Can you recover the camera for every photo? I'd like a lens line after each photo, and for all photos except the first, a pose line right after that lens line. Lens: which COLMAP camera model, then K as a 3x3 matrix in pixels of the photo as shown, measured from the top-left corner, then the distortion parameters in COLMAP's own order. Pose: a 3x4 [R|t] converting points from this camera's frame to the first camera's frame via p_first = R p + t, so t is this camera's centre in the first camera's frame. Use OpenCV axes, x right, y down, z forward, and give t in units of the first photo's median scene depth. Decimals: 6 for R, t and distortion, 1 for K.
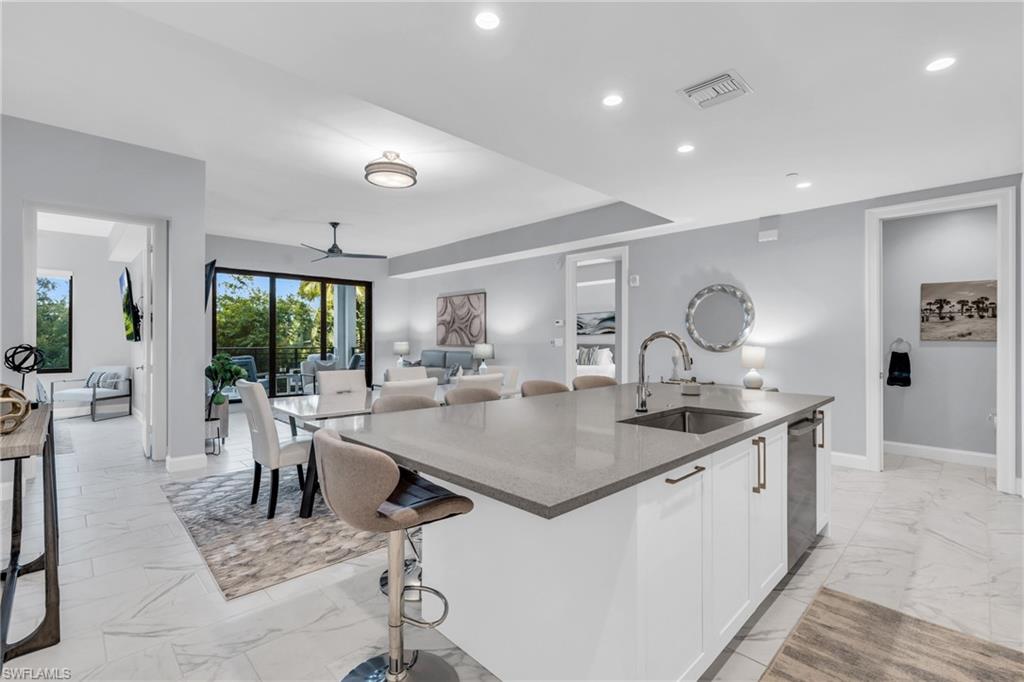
lens RADIAL K [[469.3, 0, 521.6], [0, 469.3, 339.2], [0, 0, 1]] dist [-0.012246, 0.003660]
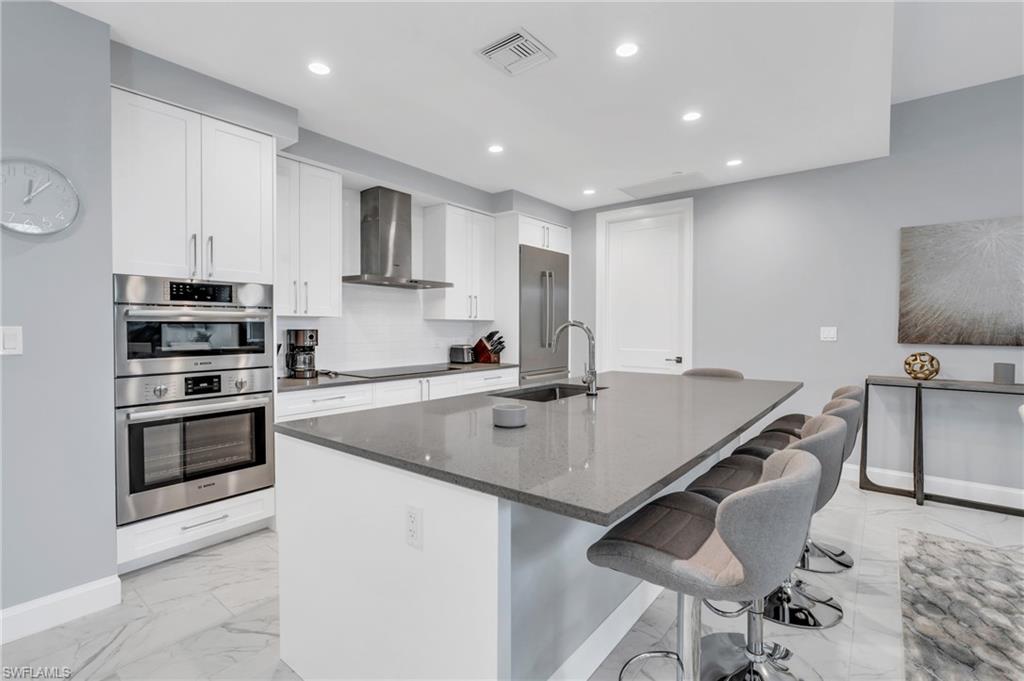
lens RADIAL K [[469.3, 0, 516.7], [0, 469.3, 334.9], [0, 0, 1]] dist [-0.012246, 0.003660]
pose [[-0.996440, 0.004044, -0.084203, 0.236166], [0.003902, 0.999991, 0.001860, 0.002715], [0.084209, 0.001525, -0.996447, 0.946405]]
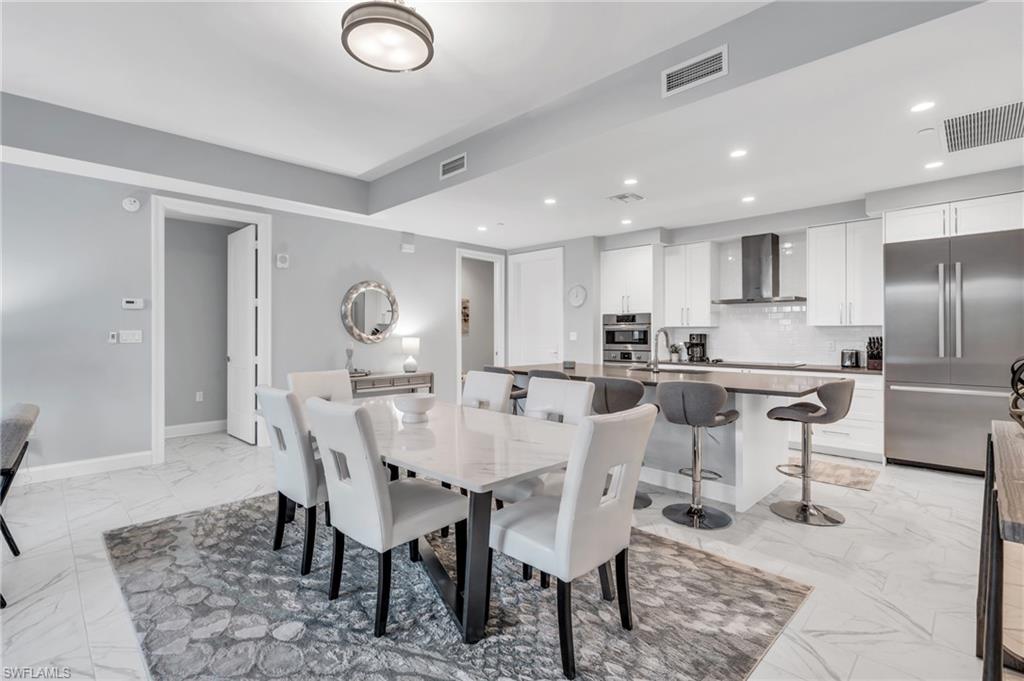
lens RADIAL K [[469.3, 0, 516.7], [0, 469.3, 336.2], [0, 0, 1]] dist [-0.012246, 0.003660]
pose [[-0.001258, -0.010217, 0.999947, -0.715339], [-0.011024, 0.999887, 0.010202, -0.005864], [-0.999938, -0.011011, -0.001371, 0.714492]]
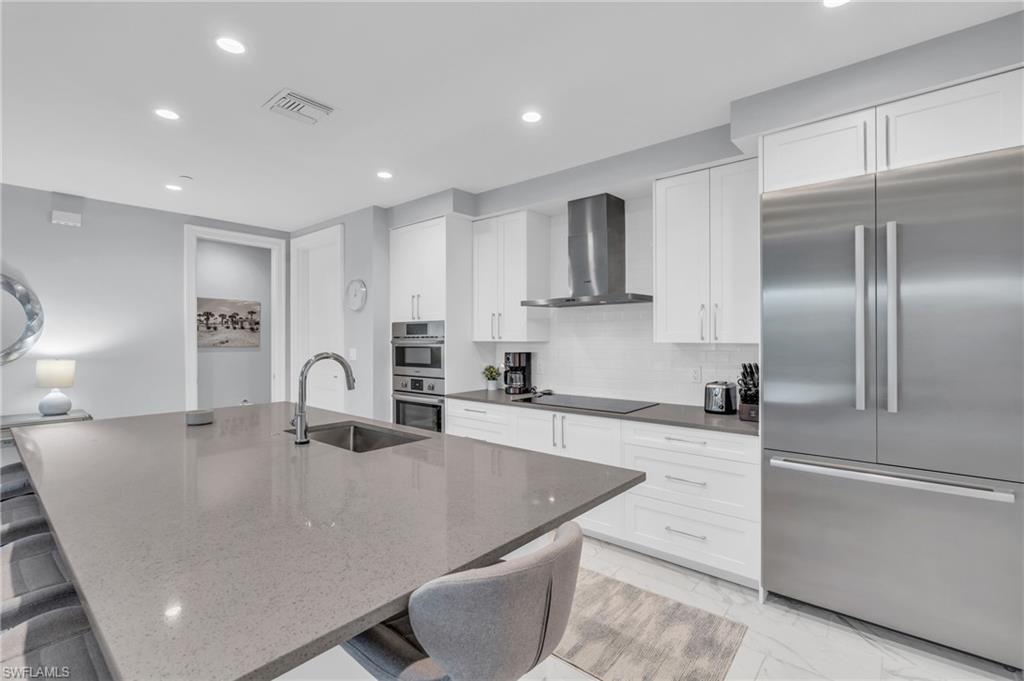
lens RADIAL K [[451.9, 0, 510.4], [0, 451.9, 341.1], [0, 0, 1]] dist [-0.010341, 0.000687]
pose [[-0.063938, -0.010584, 0.997898, -0.282559], [-0.009821, 0.999902, 0.009976, -0.031075], [-0.997906, -0.009163, -0.064035, 0.309000]]
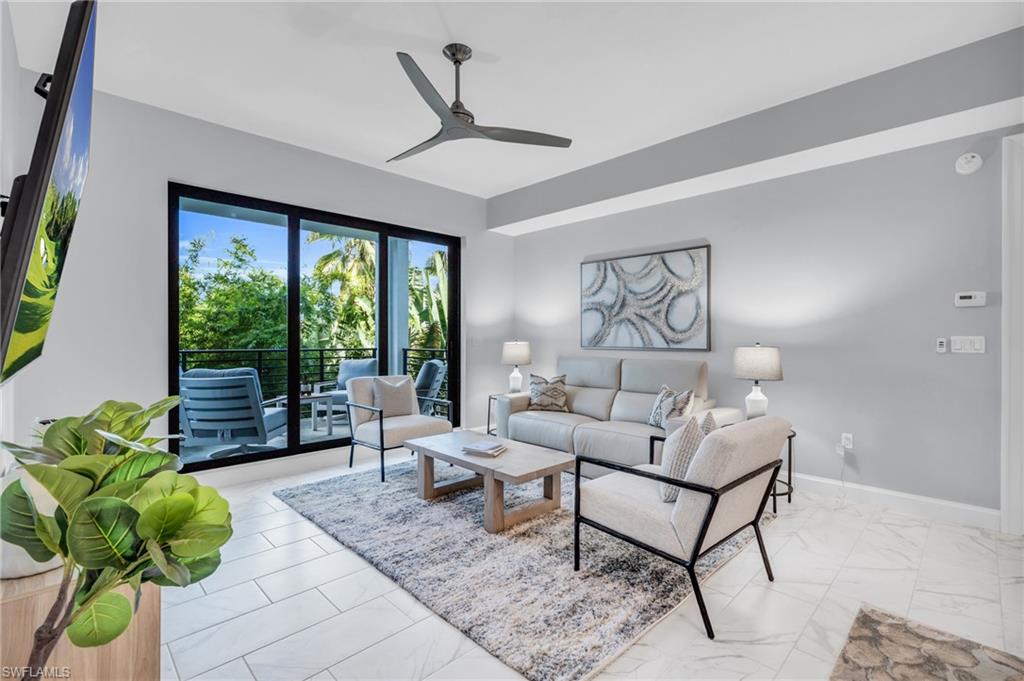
lens RADIAL K [[469.3, 0, 512.6], [0, 469.3, 339.1], [0, 0, 1]] dist [-0.012246, 0.003660]
pose [[0.999843, 0.002437, -0.017544, -0.458477], [-0.002406, 0.999996, 0.001781, 0.003716], [0.017548, -0.001739, 0.999845, 0.792018]]
